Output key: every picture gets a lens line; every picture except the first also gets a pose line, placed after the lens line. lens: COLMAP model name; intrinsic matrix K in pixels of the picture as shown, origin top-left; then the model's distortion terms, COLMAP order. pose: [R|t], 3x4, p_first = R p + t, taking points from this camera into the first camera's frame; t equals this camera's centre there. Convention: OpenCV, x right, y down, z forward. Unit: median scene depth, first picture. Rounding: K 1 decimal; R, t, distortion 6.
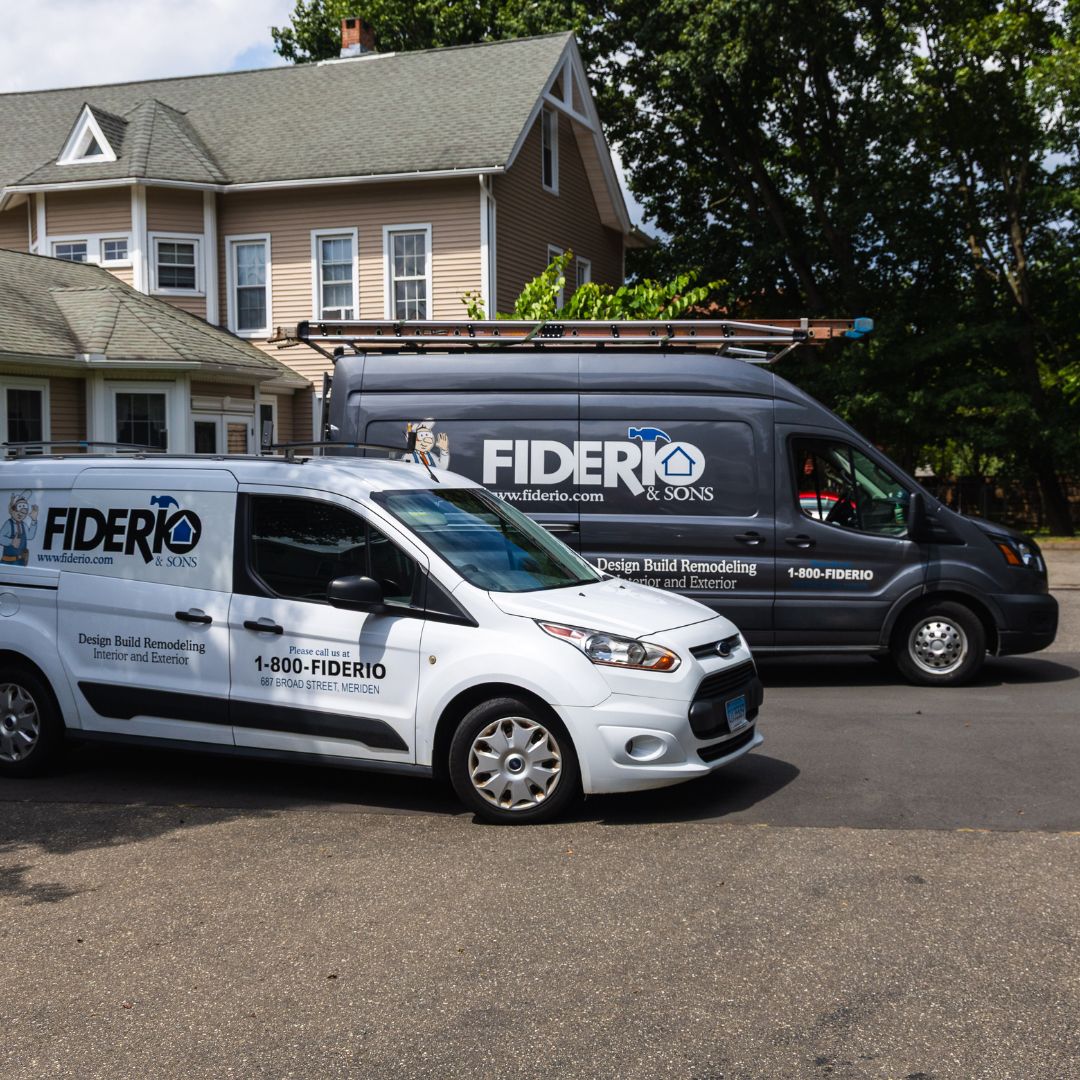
lens RADIAL K [[1462.8, 0, 541.8], [0, 1462.8, 542.4], [0, 0, 1]] dist [0.020283, 0.000000]
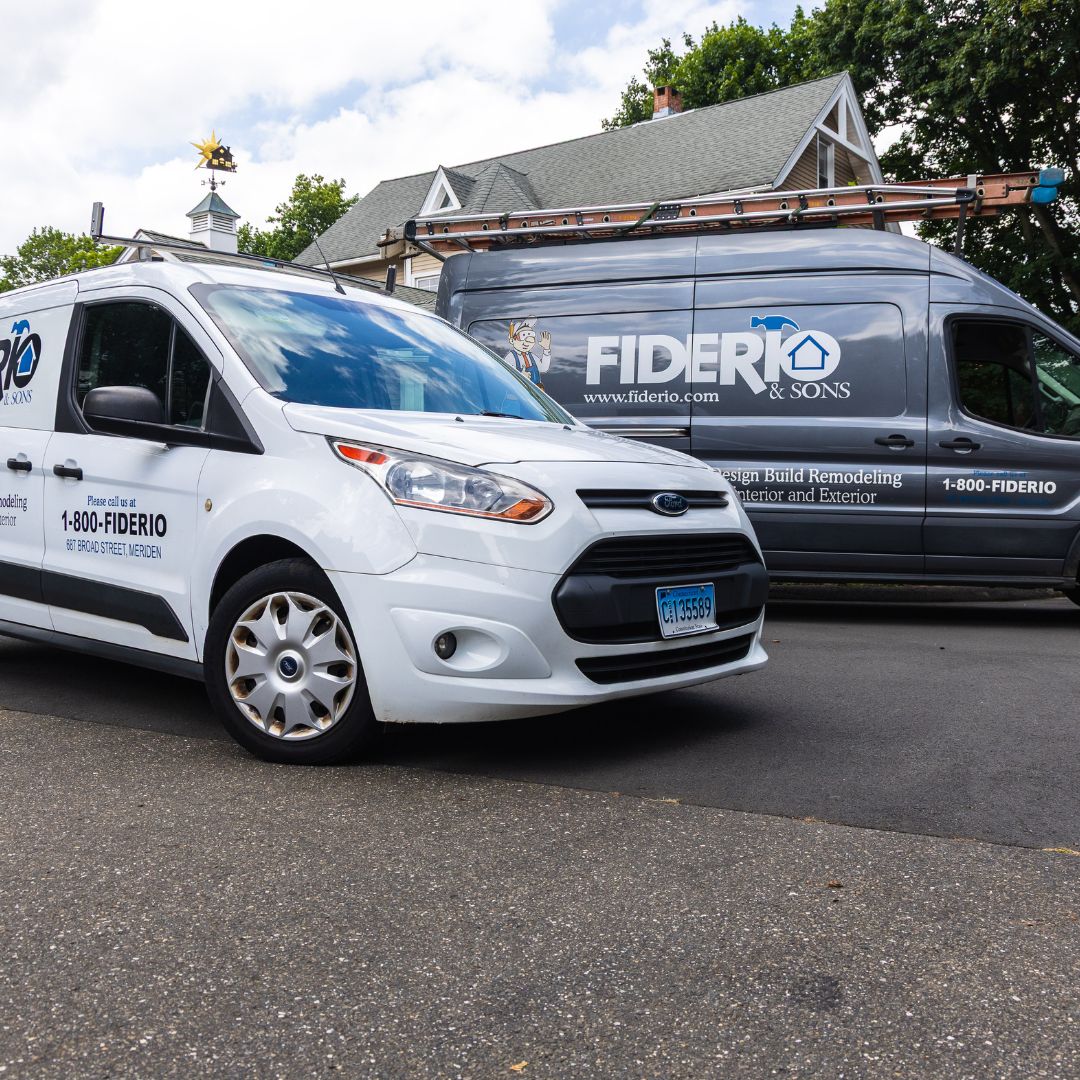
lens RADIAL K [[1082.3, 0, 544.3], [0, 1082.3, 539.0], [0, 0, 1]] dist [0.004412, 0.000000]
pose [[0.955915, 0.019098, -0.293023, 0.133095], [-0.021194, 0.999767, -0.003981, 0.058231], [0.292879, 0.010015, 0.956097, 0.355964]]
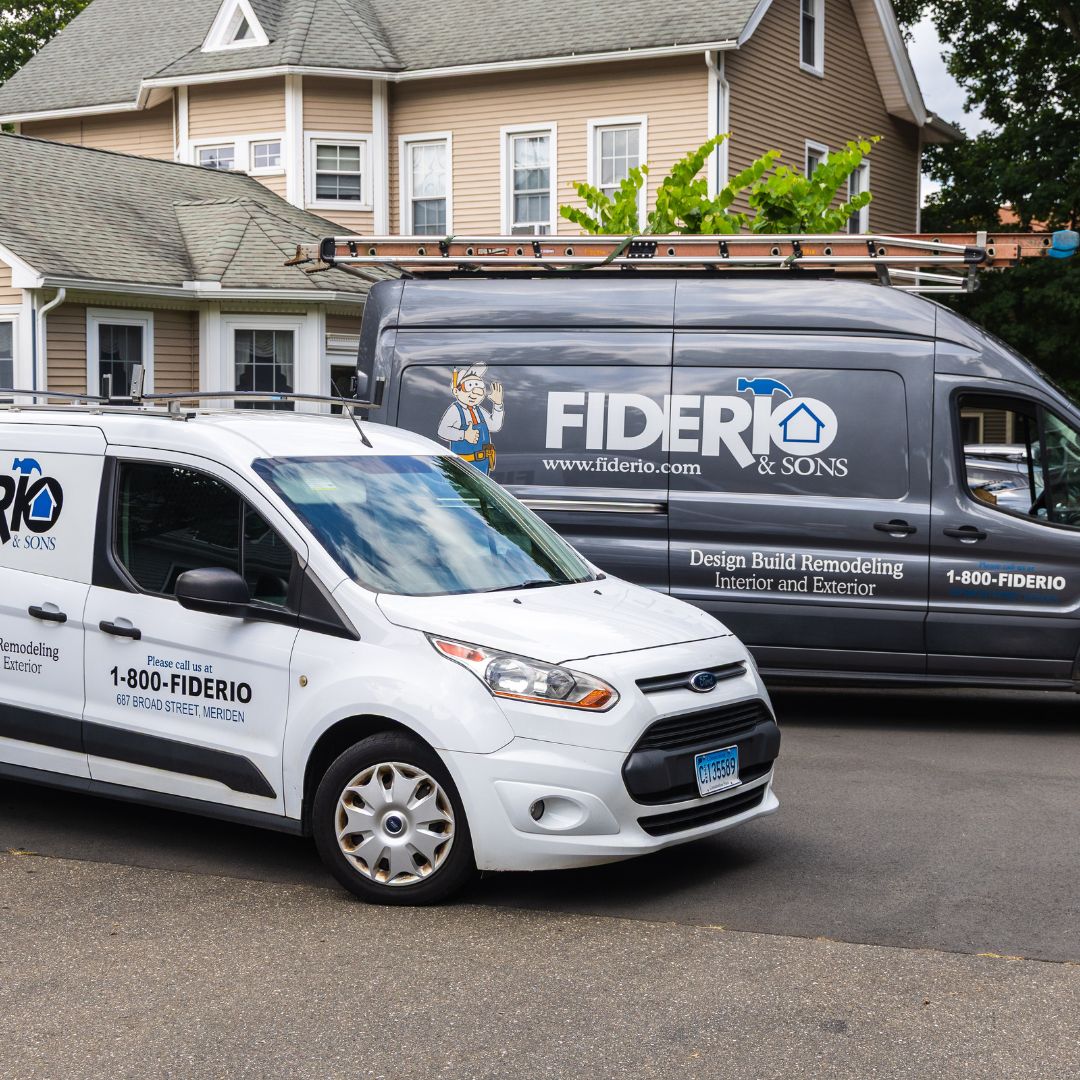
lens RADIAL K [[1819.5, 0, 544.3], [0, 1819.5, 546.9], [0, 0, 1]] dist [0.007465, 0.000000]
pose [[0.982944, 0.027155, -0.181890, 0.134959], [-0.024188, 0.999536, 0.018514, -0.006225], [0.182308, -0.013799, 0.983145, 0.058973]]
